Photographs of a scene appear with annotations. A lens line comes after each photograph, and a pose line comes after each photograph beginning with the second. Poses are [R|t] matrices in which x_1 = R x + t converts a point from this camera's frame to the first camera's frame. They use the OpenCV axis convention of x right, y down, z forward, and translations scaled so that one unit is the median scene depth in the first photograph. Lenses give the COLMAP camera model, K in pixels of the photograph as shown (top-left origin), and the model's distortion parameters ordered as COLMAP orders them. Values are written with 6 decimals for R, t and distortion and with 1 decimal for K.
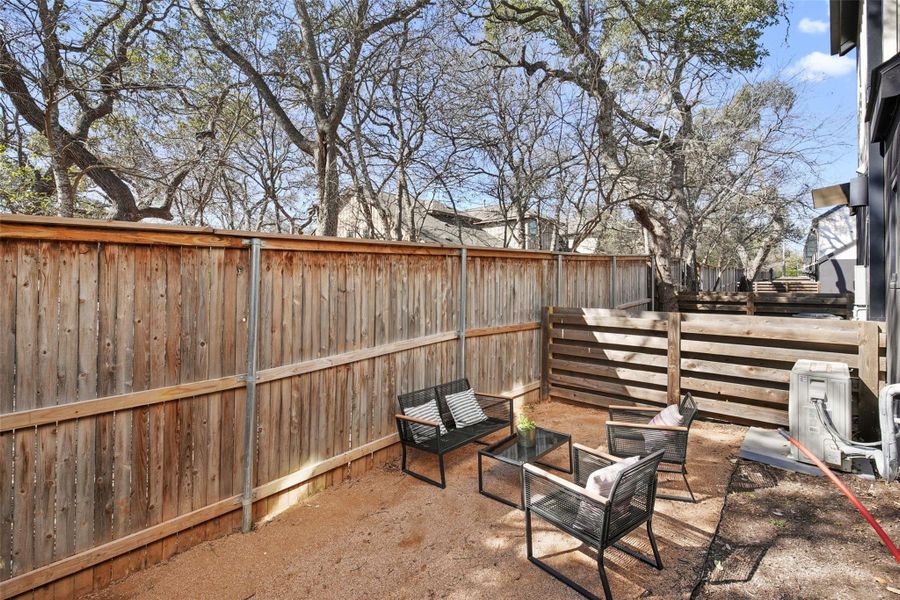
lens RADIAL K [[421.1, 0, 450.9], [0, 421.1, 281.1], [0, 0, 1]] dist [0.002622, 0.000212]
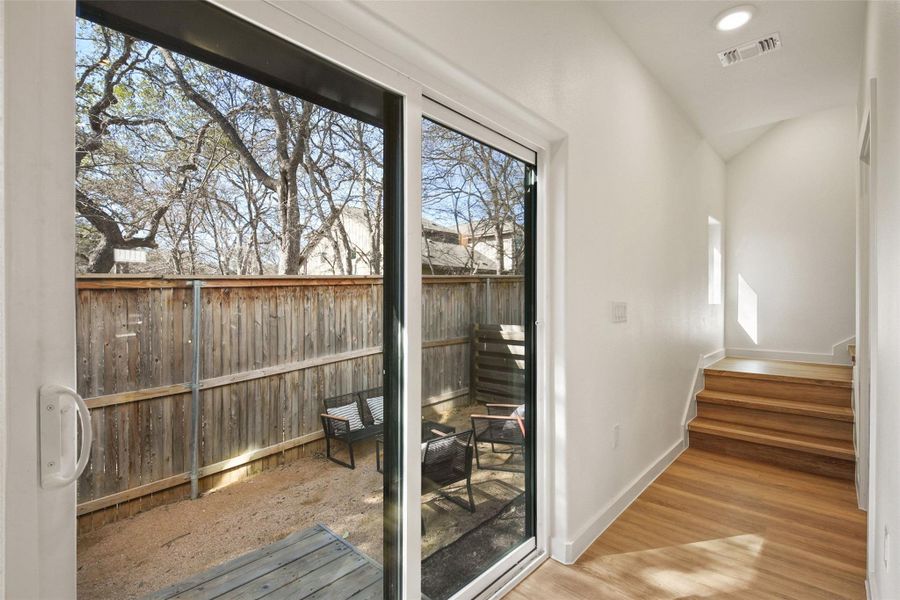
lens RADIAL K [[423.1, 0, 450.0], [0, 423.1, 300.0], [0, 0, 1]] dist [0.001931, -0.000178]
pose [[0.999875, -0.015101, -0.004783, 0.291623], [0.015172, 0.999771, 0.015074, -0.040456], [0.004554, -0.015145, 0.999875, -0.283858]]
